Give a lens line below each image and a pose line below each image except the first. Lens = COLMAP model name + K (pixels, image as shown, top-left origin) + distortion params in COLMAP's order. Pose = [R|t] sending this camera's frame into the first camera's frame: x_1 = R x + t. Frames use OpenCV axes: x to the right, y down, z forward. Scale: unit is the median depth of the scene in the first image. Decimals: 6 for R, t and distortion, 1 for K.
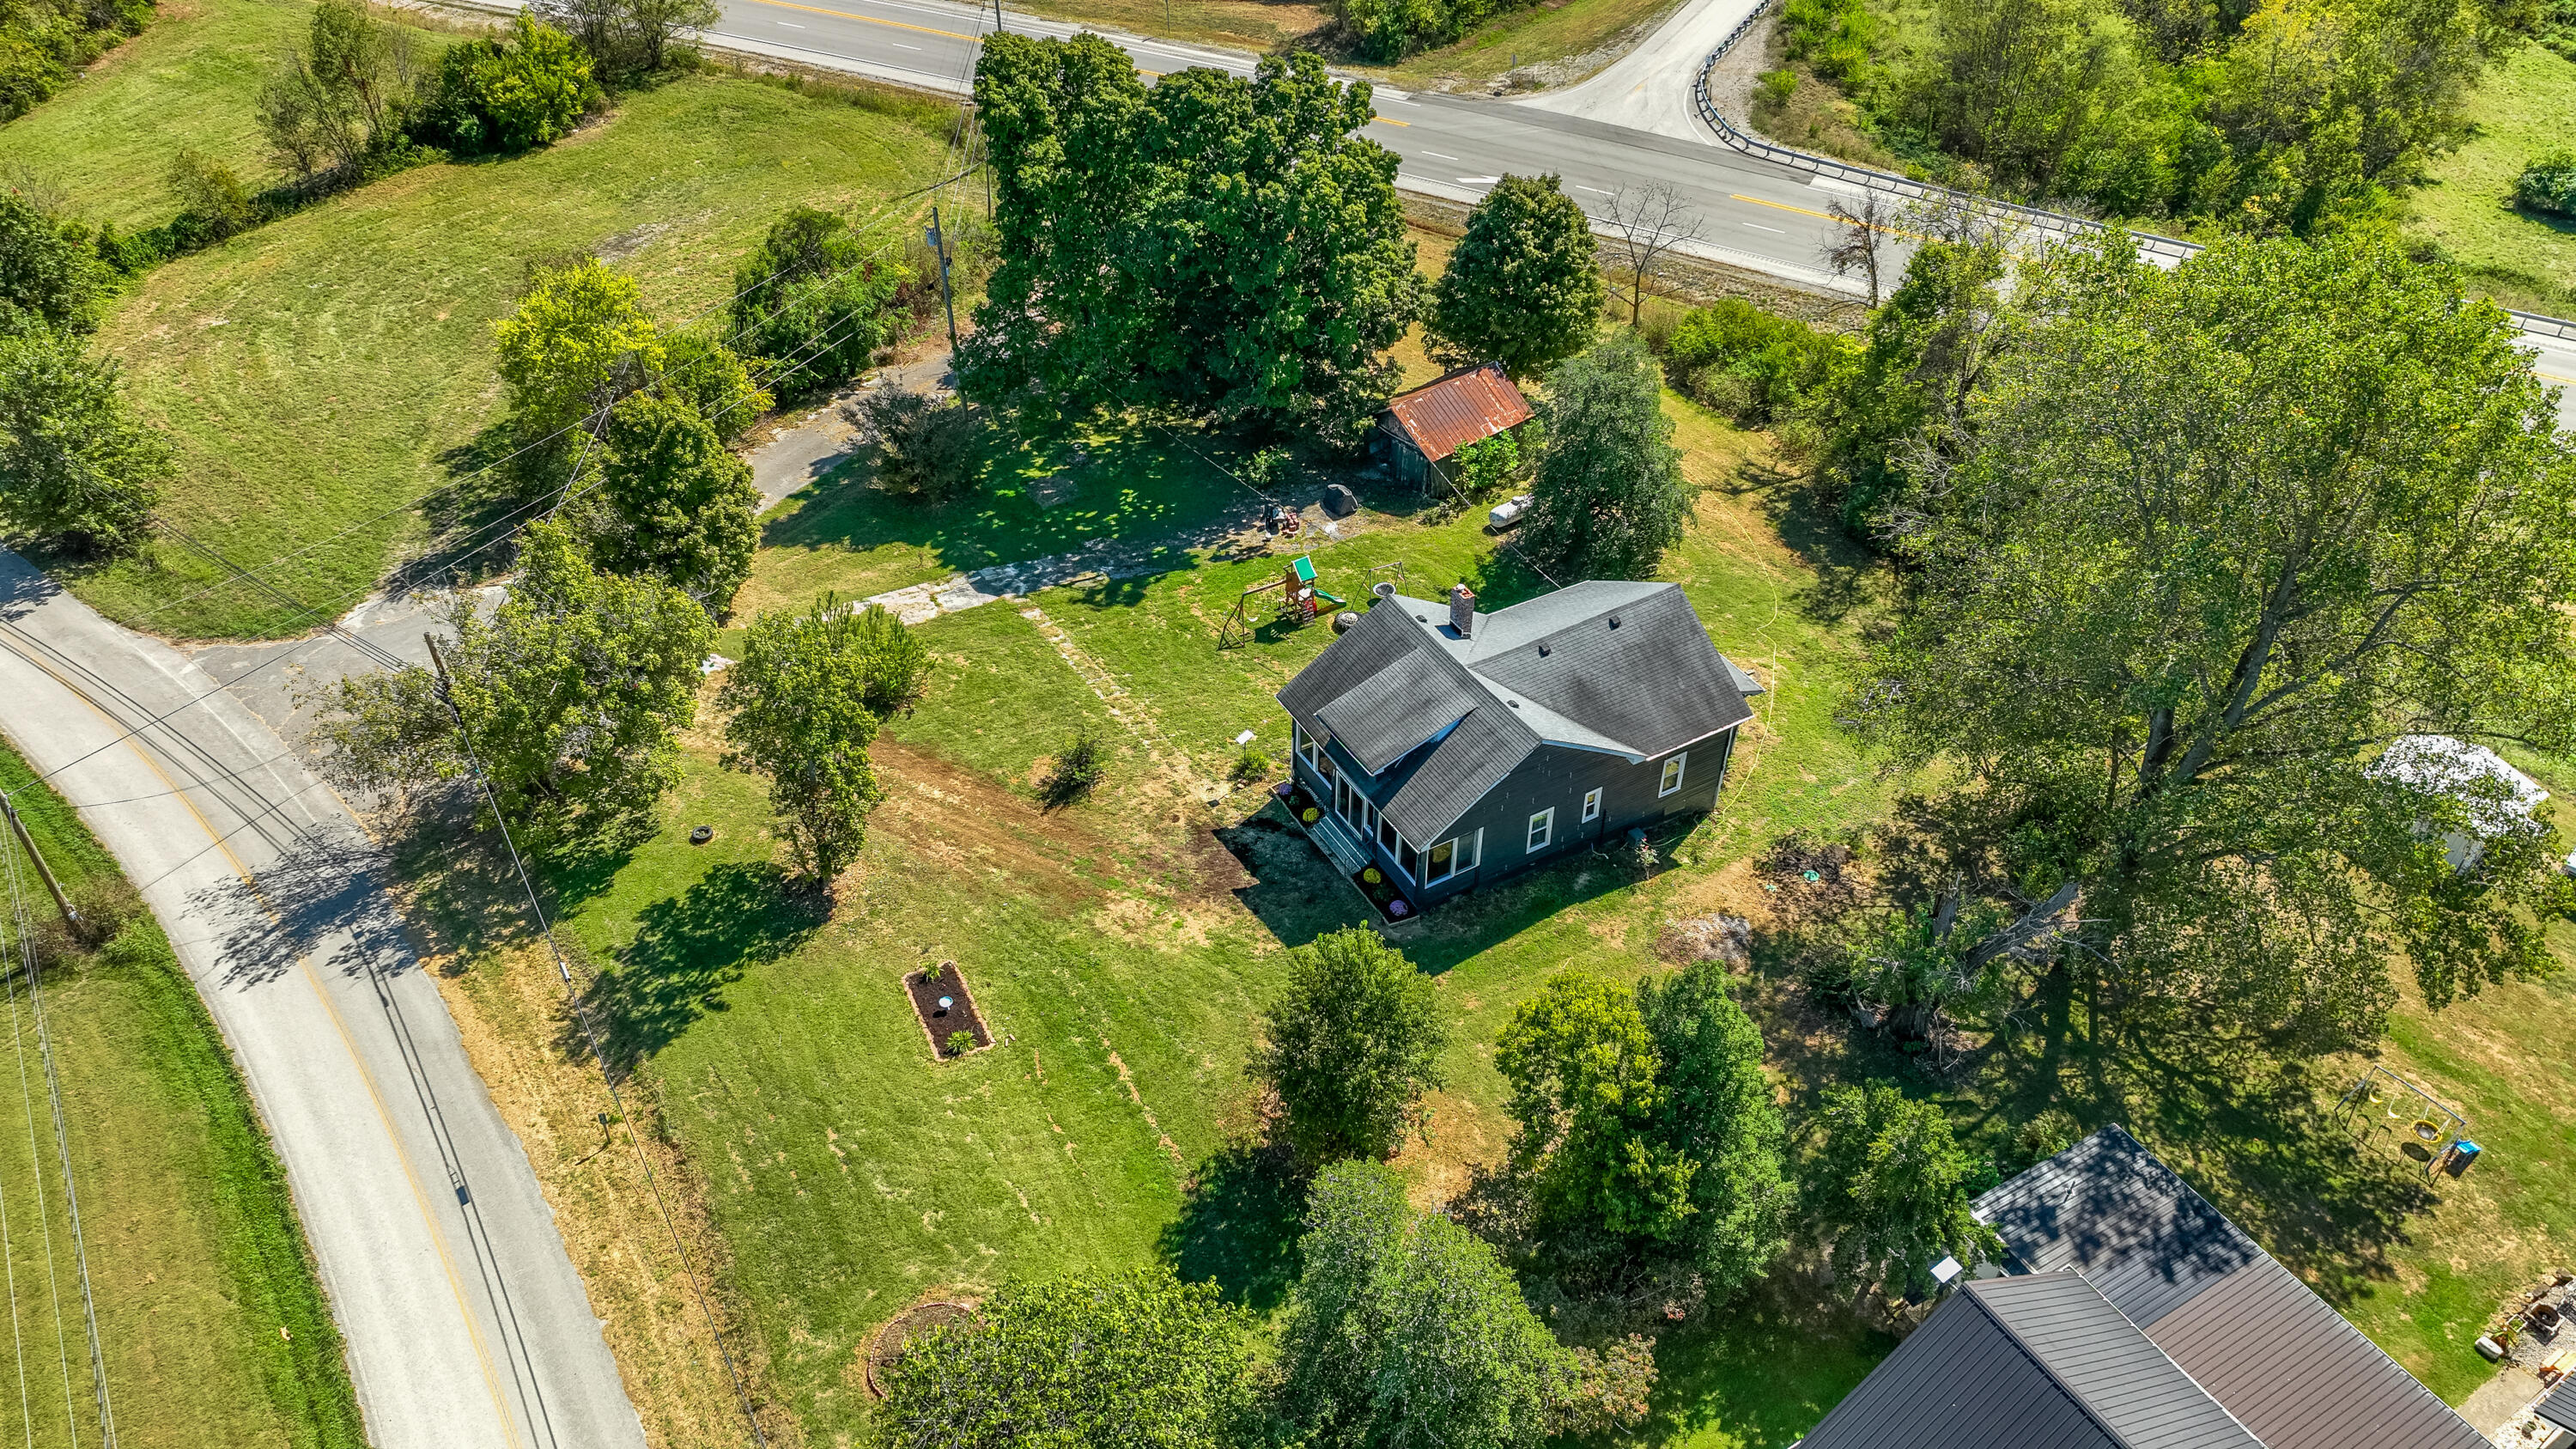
lens RADIAL K [[1806.8, 0, 1288.0], [0, 1806.8, 724.5], [0, 0, 1]] dist [0.003801, 0.002835]
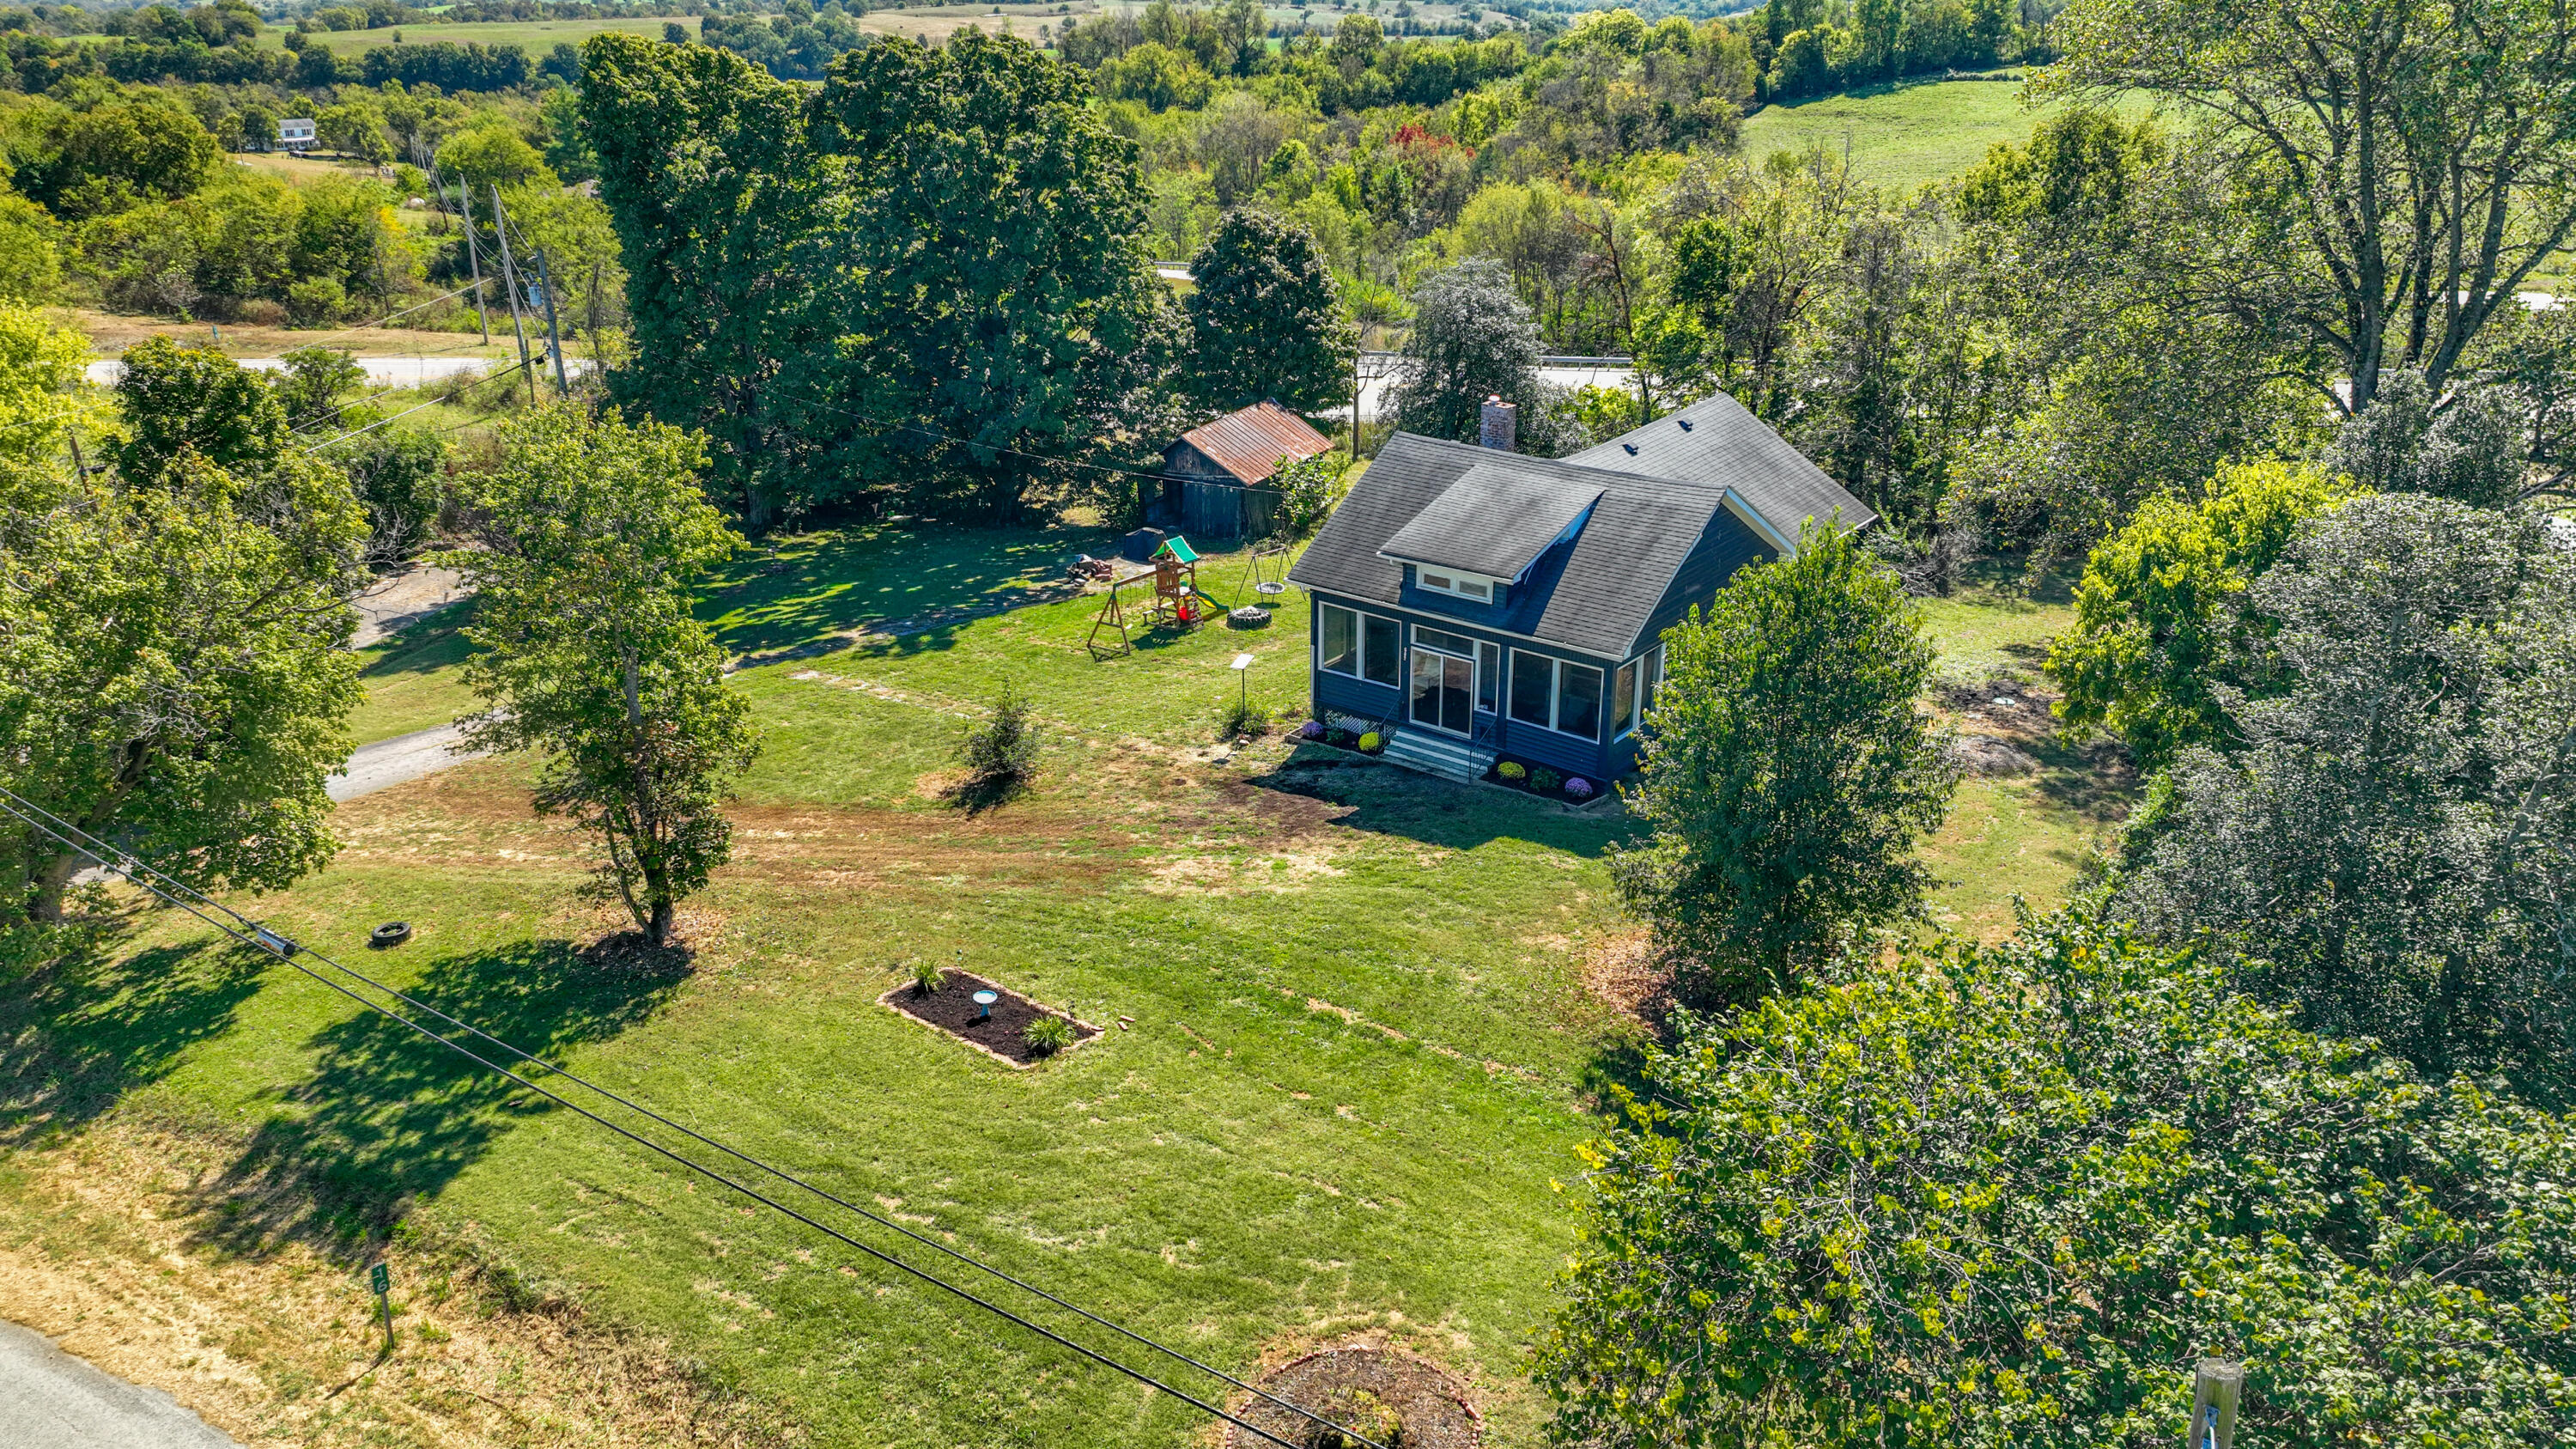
lens RADIAL K [[1806.8, 0, 1288.0], [0, 1806.8, 724.5], [0, 0, 1]] dist [0.003801, 0.002835]
pose [[0.928303, -0.146698, 0.341662, -0.240631], [0.244197, 0.933468, -0.262690, 0.209432], [-0.280395, 0.327289, 0.902364, 0.382116]]
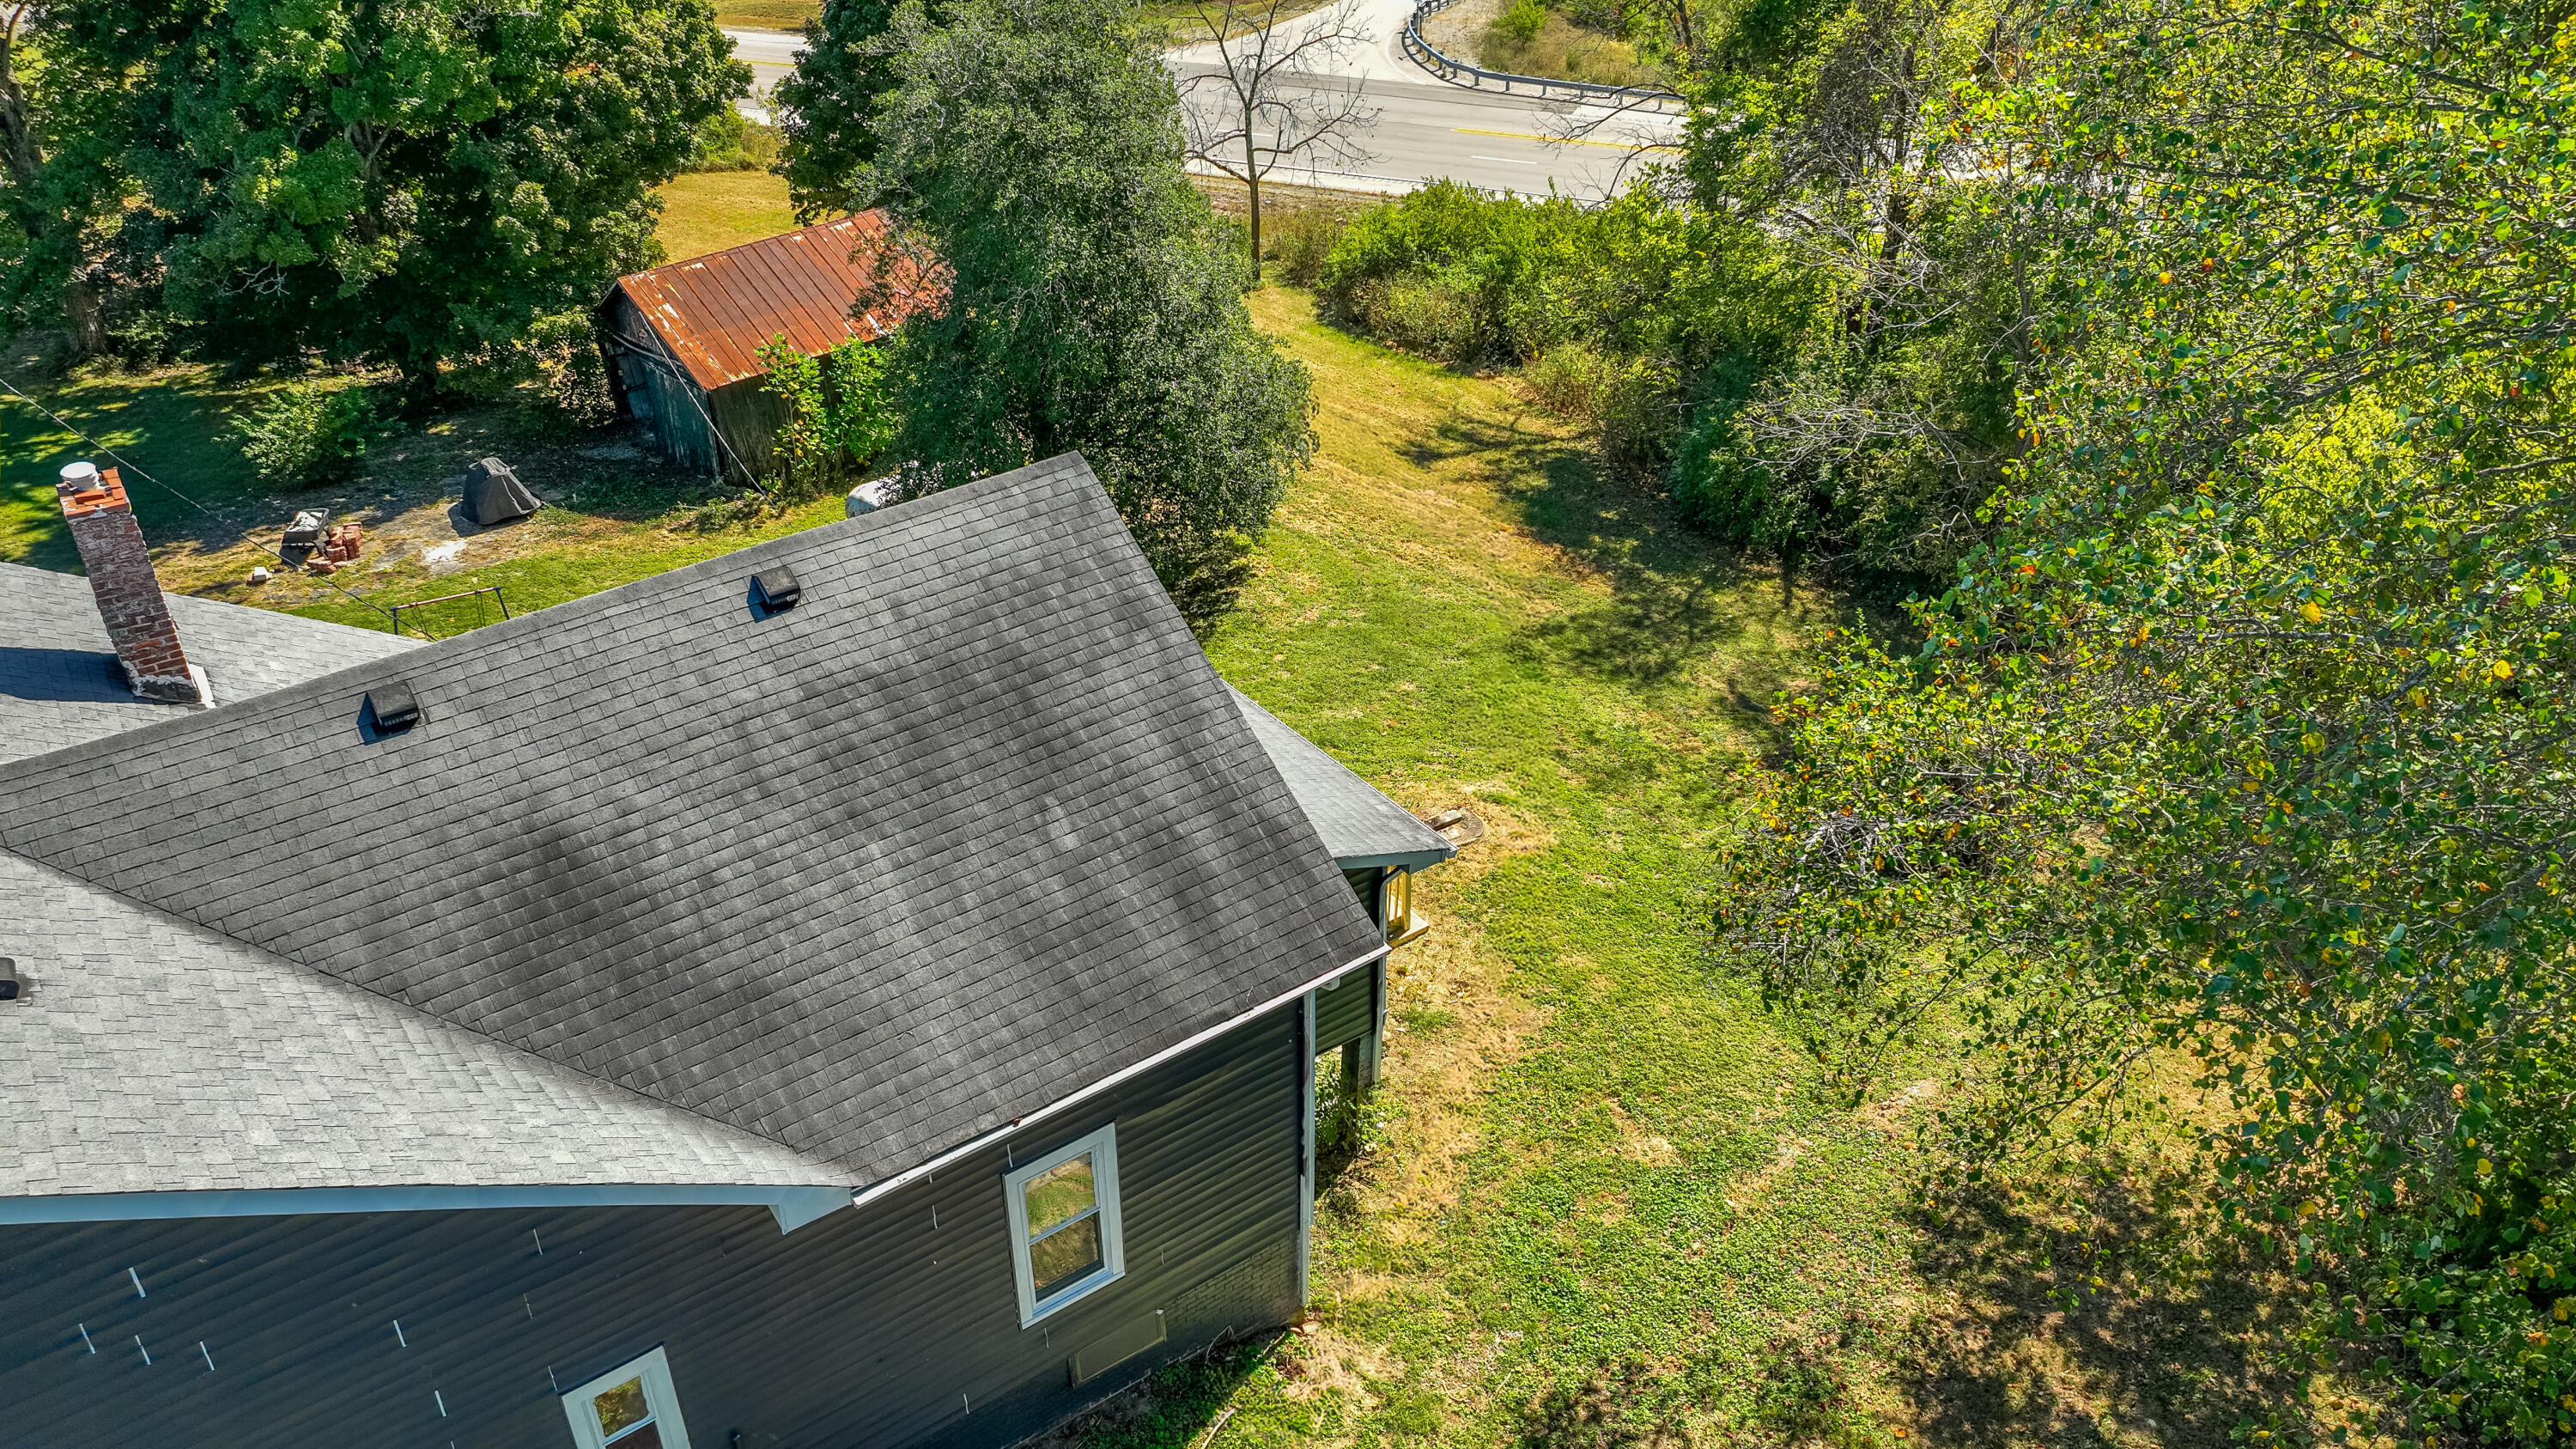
lens RADIAL K [[1806.8, 0, 1288.0], [0, 1806.8, 724.5], [0, 0, 1]] dist [0.003801, 0.002835]
pose [[0.995324, -0.057563, 0.077568, 0.222986], [0.067197, 0.989503, -0.127938, -0.004980], [-0.069390, 0.132552, 0.988744, 0.721500]]
